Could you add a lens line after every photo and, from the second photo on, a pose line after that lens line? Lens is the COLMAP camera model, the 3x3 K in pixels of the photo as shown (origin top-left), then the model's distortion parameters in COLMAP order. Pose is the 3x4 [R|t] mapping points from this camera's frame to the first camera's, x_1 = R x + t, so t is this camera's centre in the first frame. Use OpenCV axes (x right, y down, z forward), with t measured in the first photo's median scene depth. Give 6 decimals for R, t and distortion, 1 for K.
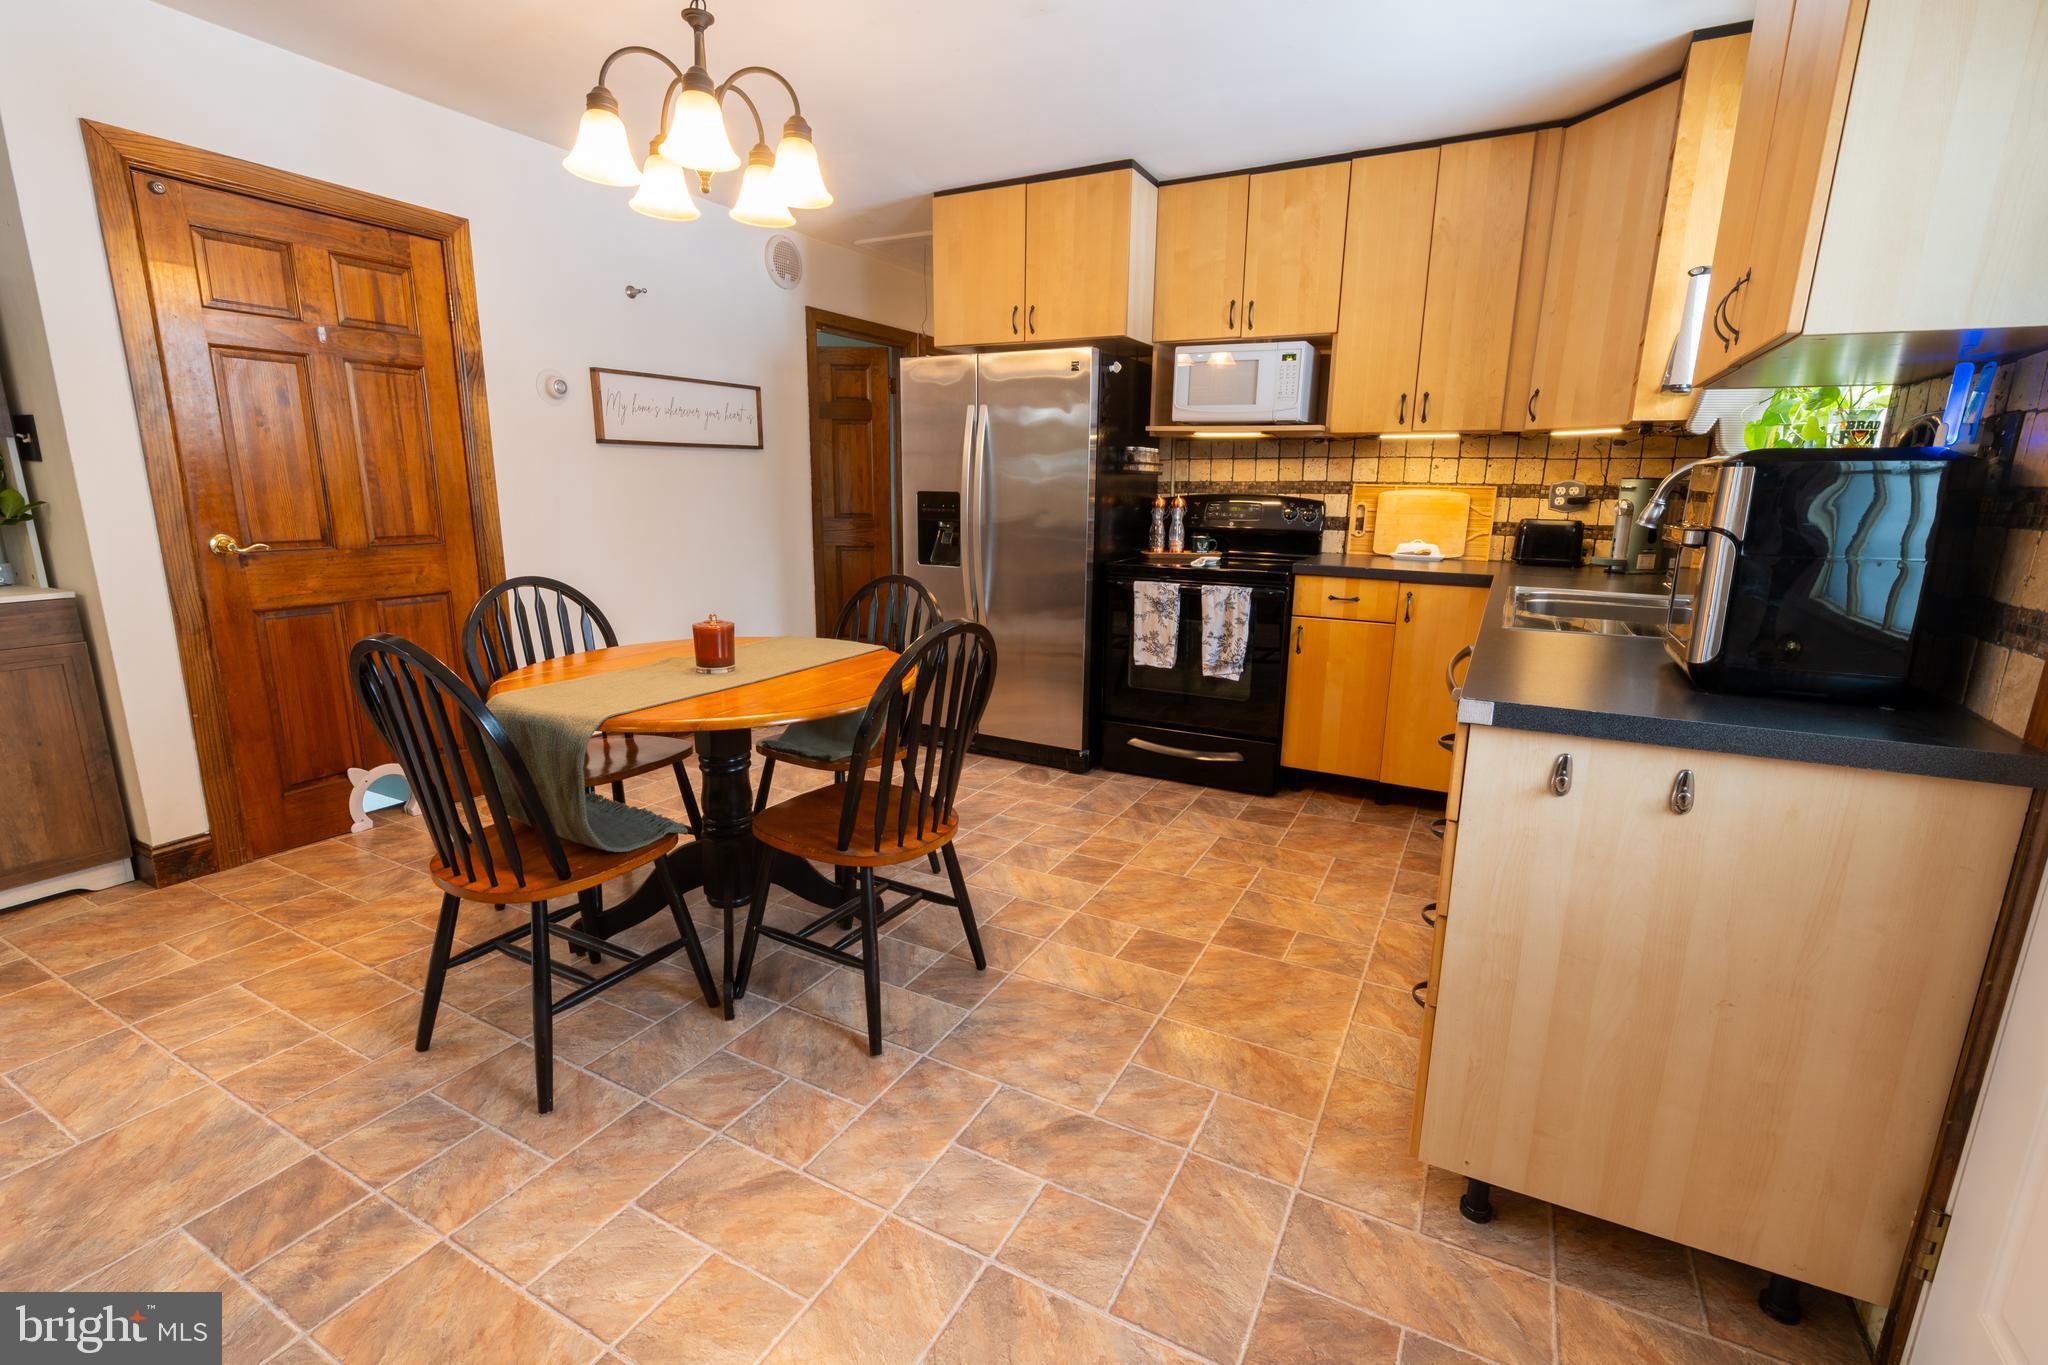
lens RADIAL K [[899.1, 0, 1024.0], [0, 899.1, 682.5], [0, 0, 1]] dist [-0.000197, -0.000264]
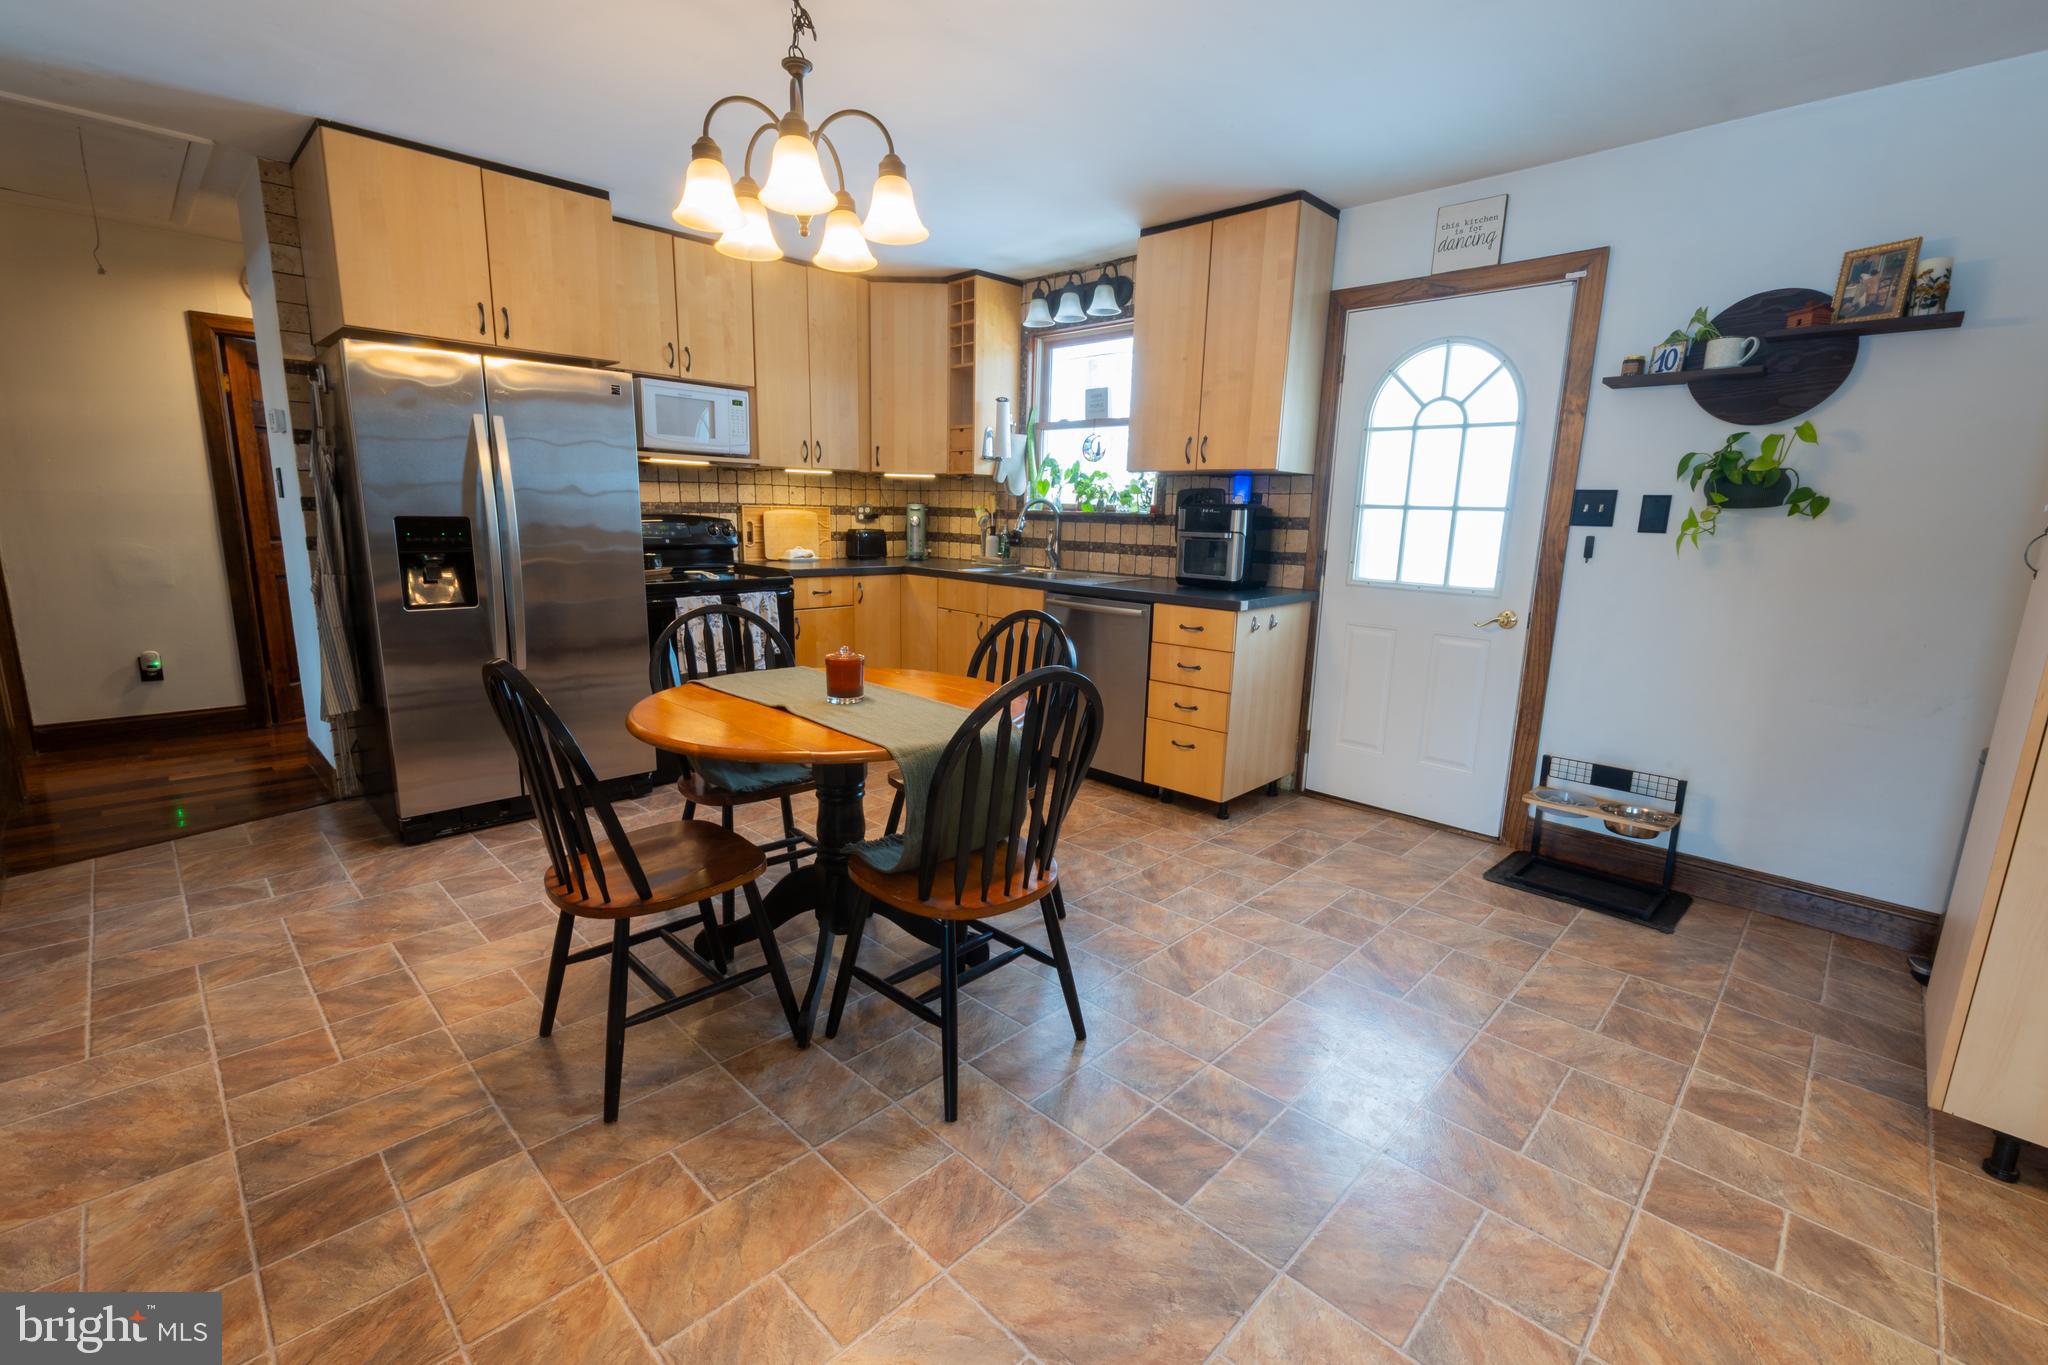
lens RADIAL K [[879.7, 0, 1023.3], [0, 879.7, 685.7], [0, 0, 1]] dist [0.000327, -0.000168]
pose [[0.281816, -0.197067, 0.939012, -0.787772], [0.191992, 0.970468, 0.146048, -0.088581], [-0.940063, 0.139124, 0.311329, 0.314852]]
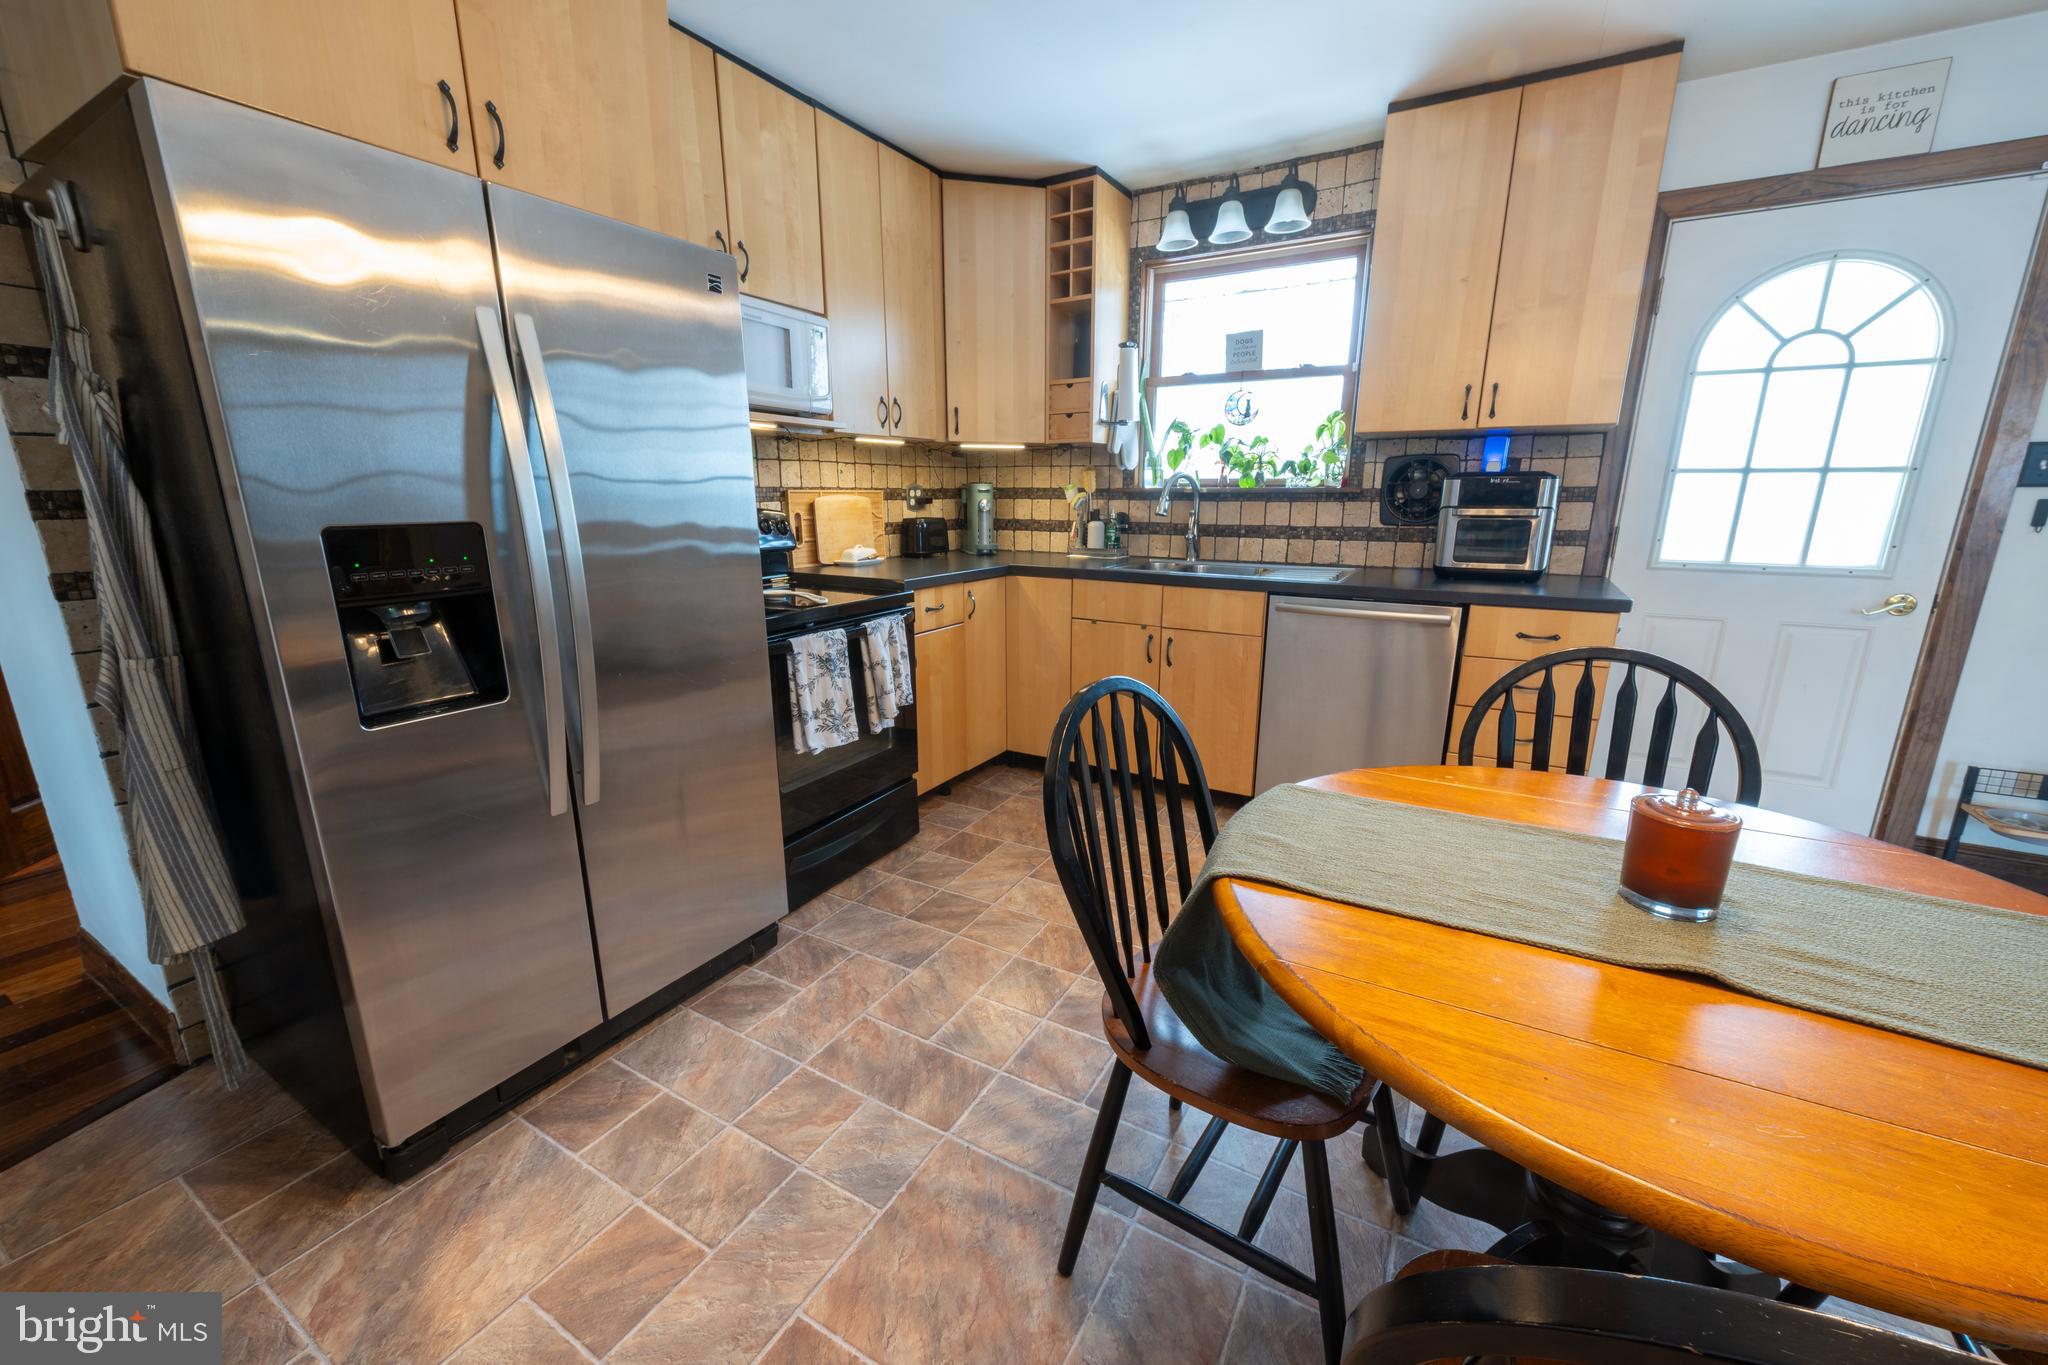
lens RADIAL K [[785.3, 0, 1024.0], [0, 785.3, 682.5], [0, 0, 1]] dist [0.000828, 0.000056]
pose [[0.035931, -0.250388, 0.967479, -0.464449], [0.221029, 0.946120, 0.236652, -0.189093], [-0.974605, 0.205337, 0.089338, 0.812292]]
